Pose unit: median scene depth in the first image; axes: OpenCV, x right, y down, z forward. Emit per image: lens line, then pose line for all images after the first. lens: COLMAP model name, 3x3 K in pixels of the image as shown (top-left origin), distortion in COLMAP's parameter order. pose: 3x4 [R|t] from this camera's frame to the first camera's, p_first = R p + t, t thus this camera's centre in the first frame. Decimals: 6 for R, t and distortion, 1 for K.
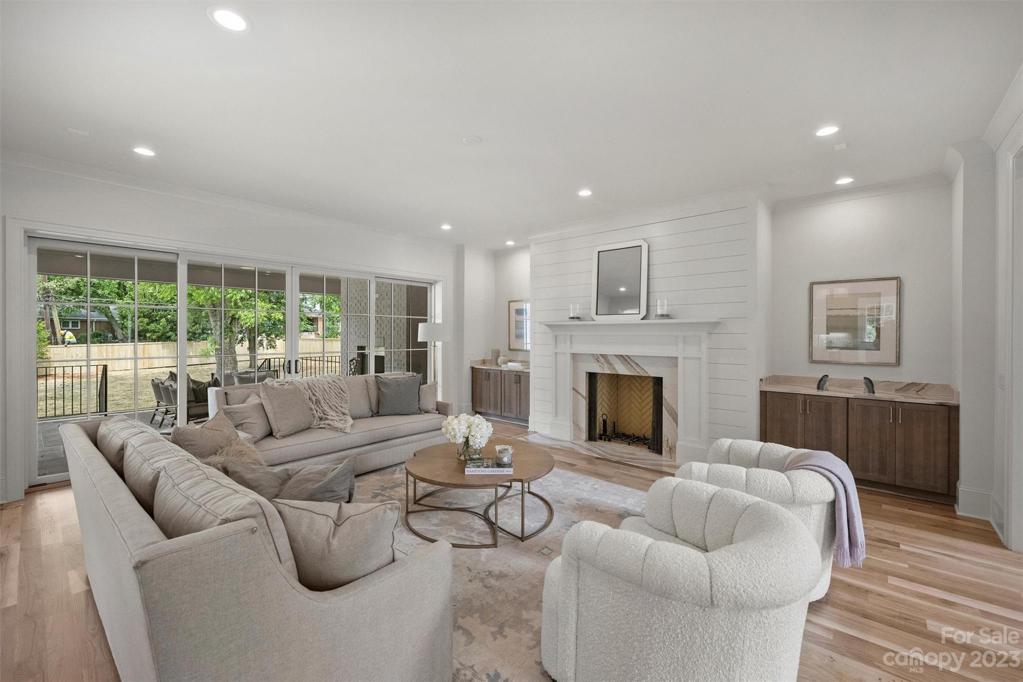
lens RADIAL K [[425.1, 0, 511.5], [0, 425.1, 341.0], [0, 0, 1]] dist [-0.000536, -0.000051]
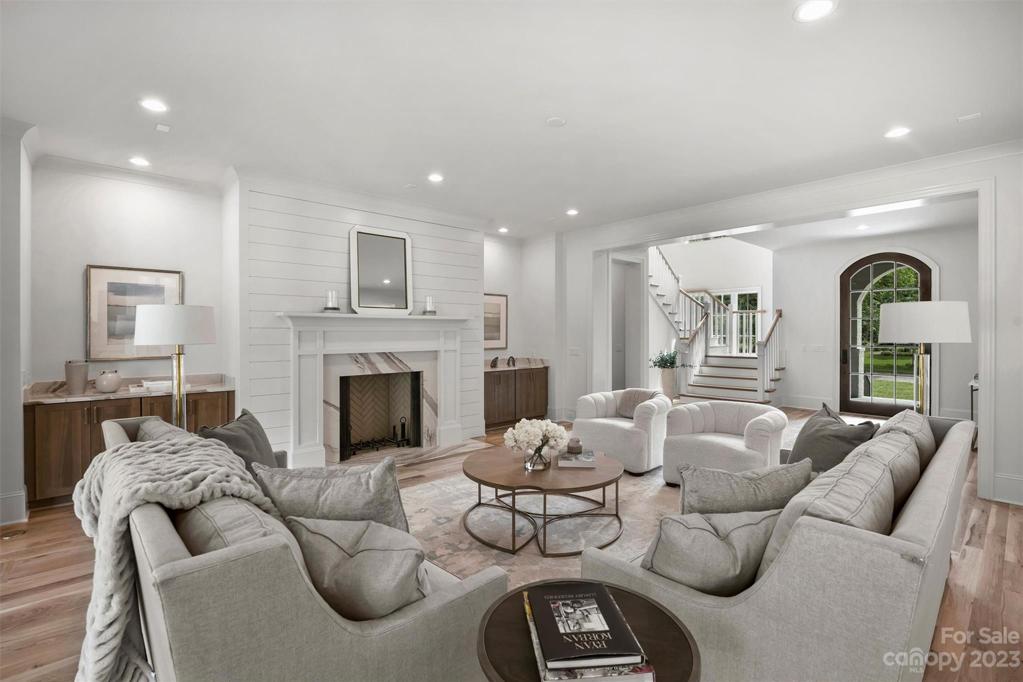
lens RADIAL K [[471.2, 0, 511.5], [0, 471.2, 341.0], [0, 0, 1]] dist [-0.033014, -0.000076]
pose [[0.119865, -0.024854, 0.992479, -0.672886], [0.016385, 0.999600, 0.023054, -0.009904], [-0.992655, 0.013499, 0.120224, 0.579282]]
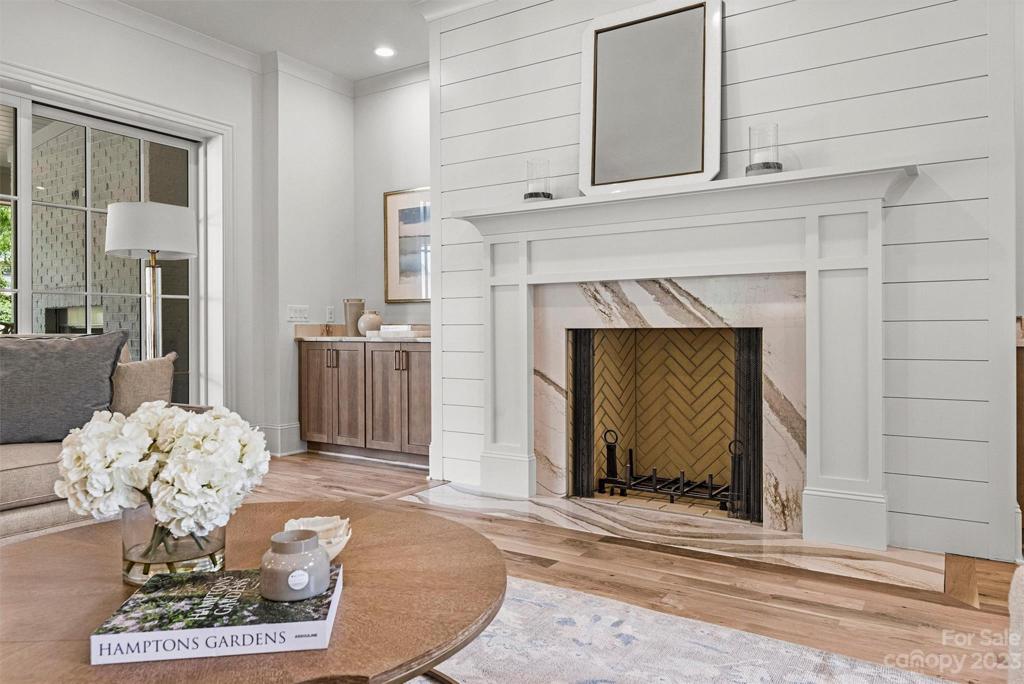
lens RADIAL K [[697.4, 0, 514.4], [0, 697.4, 334.6], [0, 0, 1]] dist [0.000374, -0.000627]
pose [[0.988771, -0.006774, 0.149287, 0.024990], [0.008379, 0.999914, -0.010123, 0.086191], [-0.149205, 0.011261, 0.988742, 0.346084]]
